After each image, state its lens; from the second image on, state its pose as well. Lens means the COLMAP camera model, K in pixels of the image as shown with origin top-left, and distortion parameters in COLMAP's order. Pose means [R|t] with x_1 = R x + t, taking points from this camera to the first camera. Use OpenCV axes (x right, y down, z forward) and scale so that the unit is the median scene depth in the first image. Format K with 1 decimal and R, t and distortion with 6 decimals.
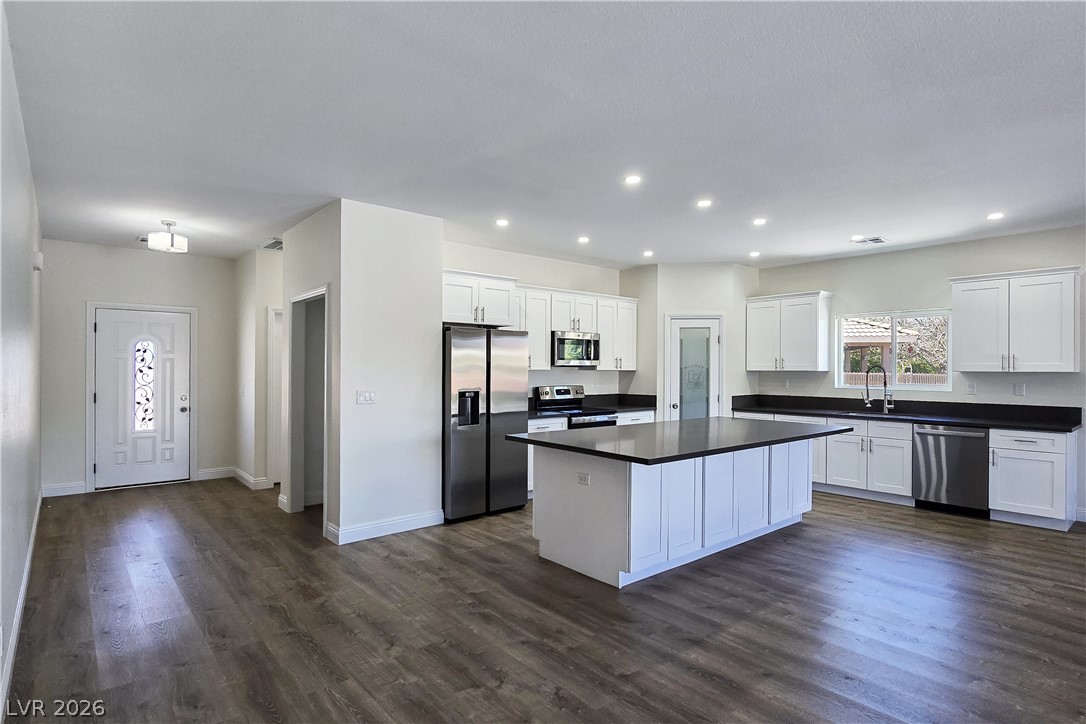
lens RADIAL K [[556.6, 0, 539.0], [0, 556.6, 372.5], [0, 0, 1]] dist [-0.003866, -0.002479]
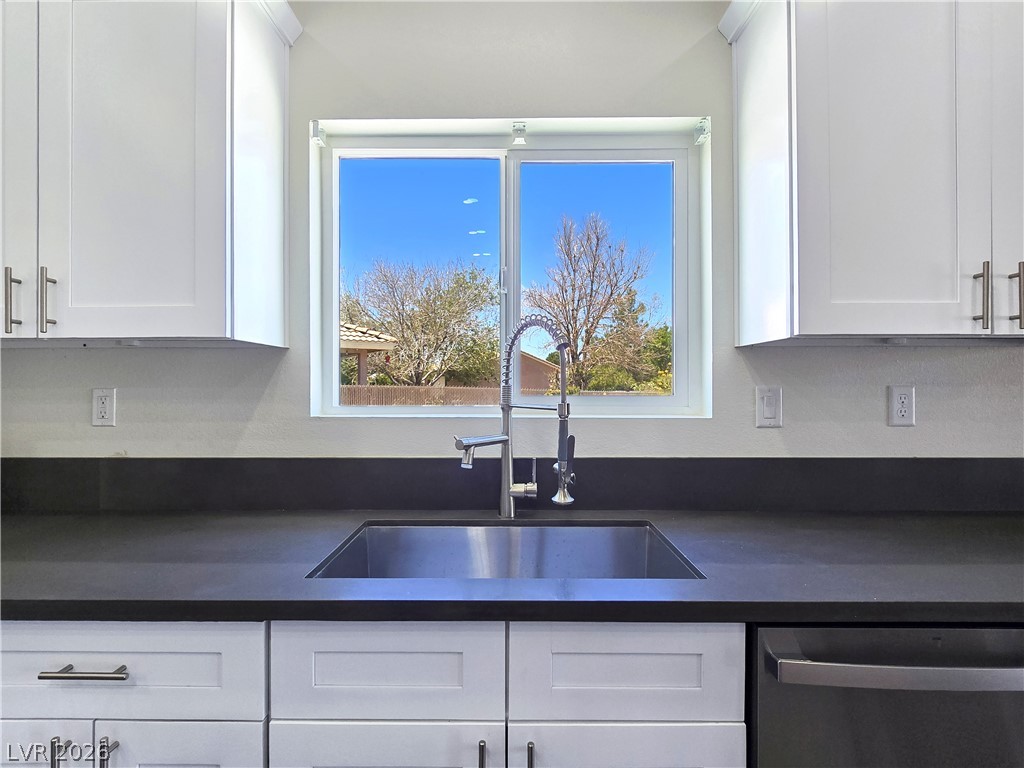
lens RADIAL K [[523.9, 0, 506.6], [0, 523.9, 380.8], [0, 0, 1]] dist [-0.003702, -0.001540]
pose [[0.655411, 0.002775, 0.755267, 0.450099], [0.009555, 0.999883, -0.011965, 0.016330], [-0.755212, 0.015059, 0.655308, 0.852005]]
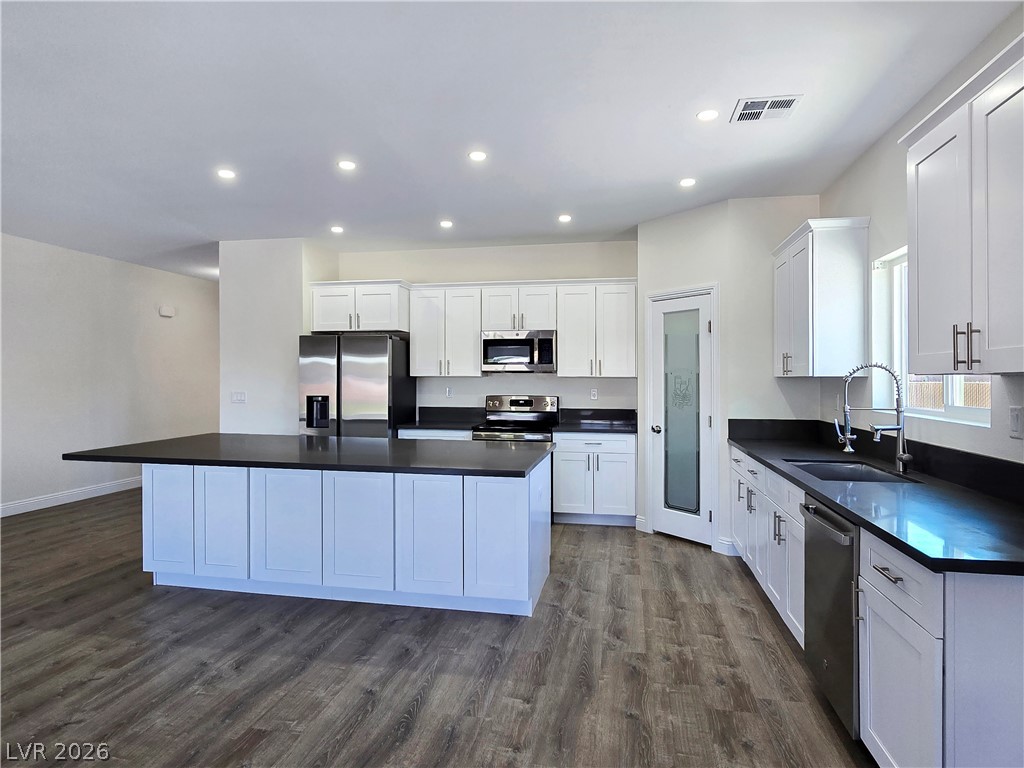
lens RADIAL K [[602.1, 0, 508.4], [0, 602.1, 381.6], [0, 0, 1]] dist [-0.001953, -0.003481]
pose [[0.626741, 0.002800, -0.779223, 0.804428], [-0.006474, 0.999978, -0.001614, 0.005146], [0.779201, 0.006056, 0.626745, 0.458253]]
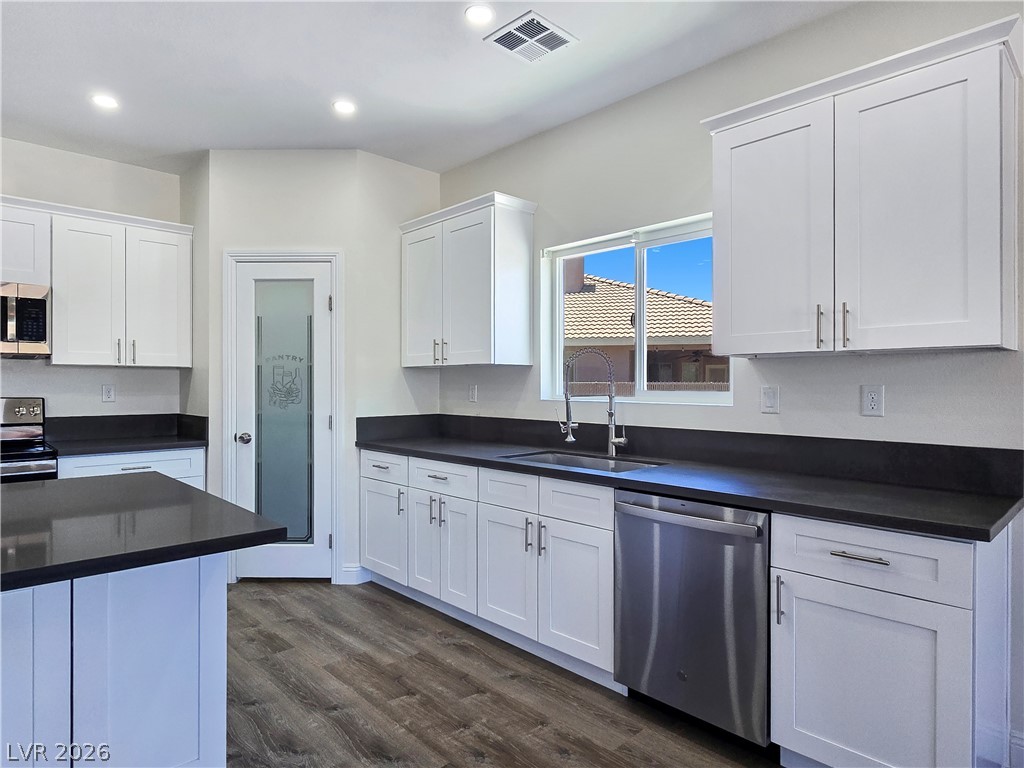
lens RADIAL K [[602.1, 0, 509.8], [0, 602.1, 386.5], [0, 0, 1]] dist [-0.001953, -0.003481]
pose [[0.998440, -0.001862, 0.055805, 0.515566], [0.002013, 0.999994, -0.002656, 0.018734], [-0.055800, 0.002764, 0.998438, 0.519422]]
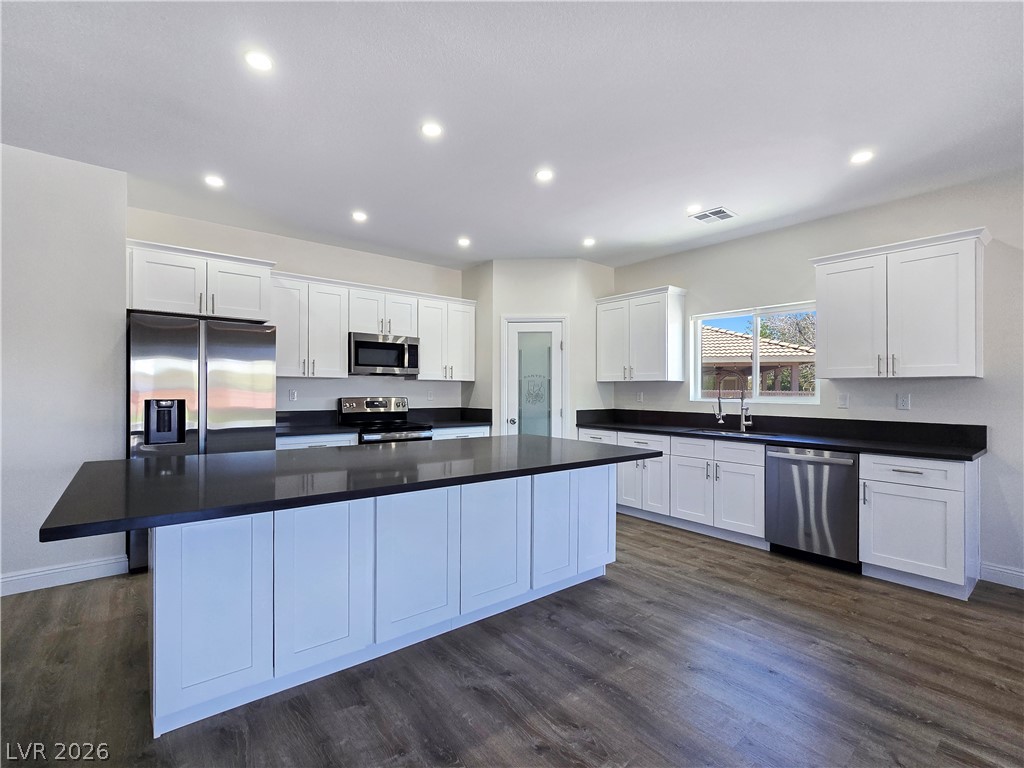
lens RADIAL K [[469.4, 0, 509.6], [0, 469.4, 388.2], [0, 0, 1]] dist [-0.002814, 0.000497]
pose [[0.999789, 0.003588, -0.020208, 0.291900], [-0.003812, 0.999931, -0.011076, 0.018744], [0.020167, 0.011150, 0.999734, 0.296398]]
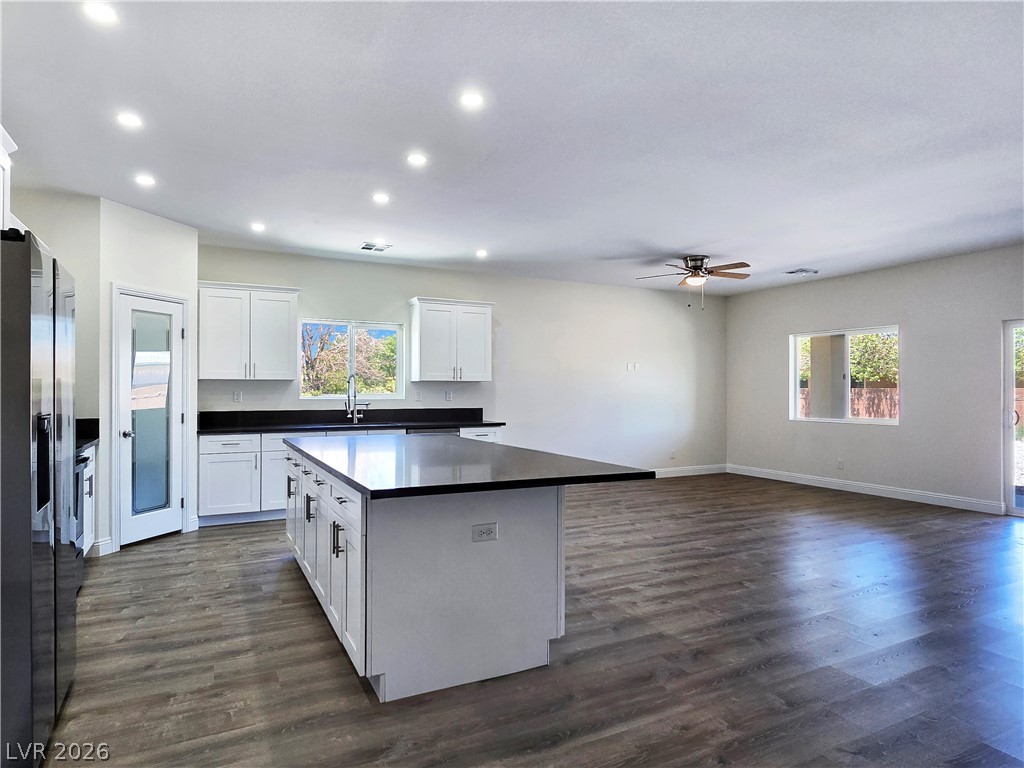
lens RADIAL K [[602.1, 0, 507.6], [0, 602.1, 392.3], [0, 0, 1]] dist [-0.001953, -0.003481]
pose [[0.231259, -0.006405, 0.972871, -0.358835], [0.005925, 0.999969, 0.005175, 0.014683], [-0.972874, 0.004568, 0.231290, 0.489903]]
